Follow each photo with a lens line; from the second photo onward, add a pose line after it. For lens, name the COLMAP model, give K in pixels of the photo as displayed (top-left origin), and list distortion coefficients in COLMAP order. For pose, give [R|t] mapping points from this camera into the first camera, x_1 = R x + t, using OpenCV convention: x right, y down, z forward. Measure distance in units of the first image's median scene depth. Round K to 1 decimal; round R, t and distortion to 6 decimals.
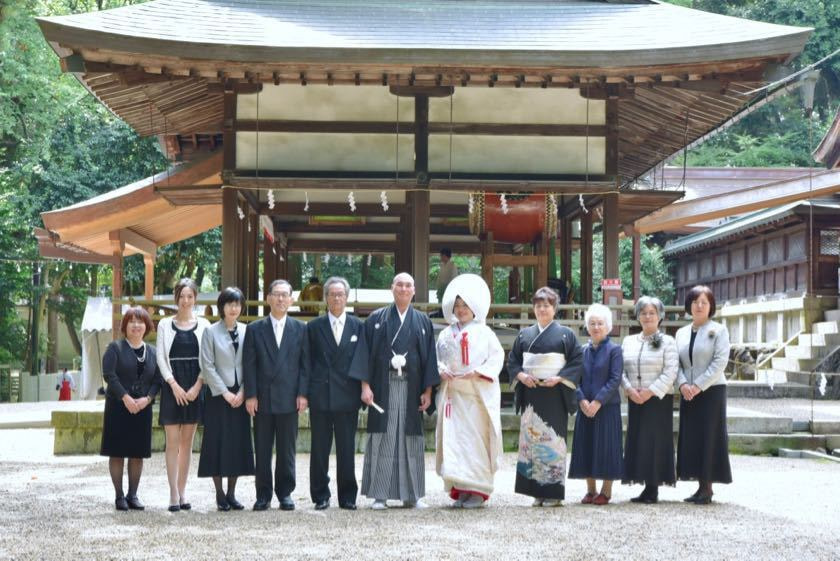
lens RADIAL K [[1686.3, 0, 420.0], [0, 1686.3, 280.5], [0, 0, 1]] dist [-0.011209, -0.055084]
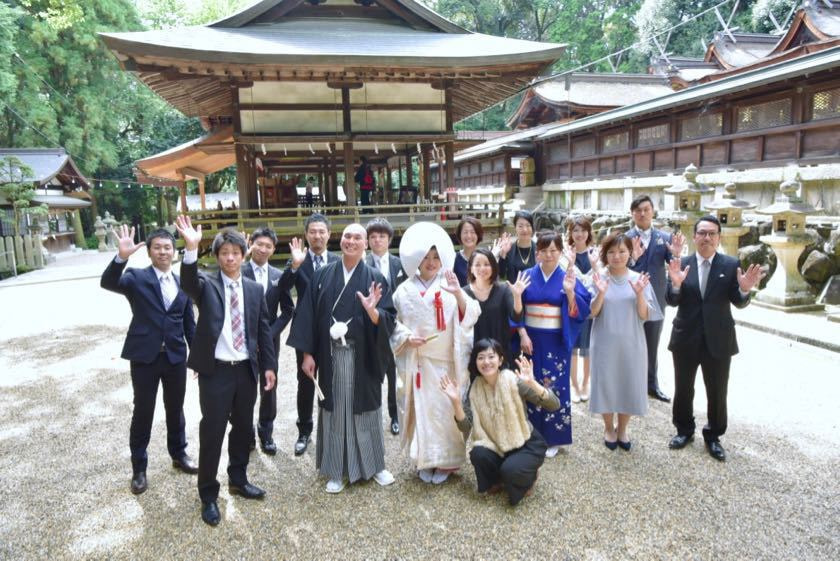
lens RADIAL K [[572.0, 0, 420.0], [0, 572.0, 280.5], [0, 0, 1]] dist [-0.010064, 0.001314]
pose [[0.982023, -0.067030, 0.176460, -0.041956], [0.034174, 0.982513, 0.183033, -0.017147], [-0.185643, -0.173712, 0.967141, 0.362500]]
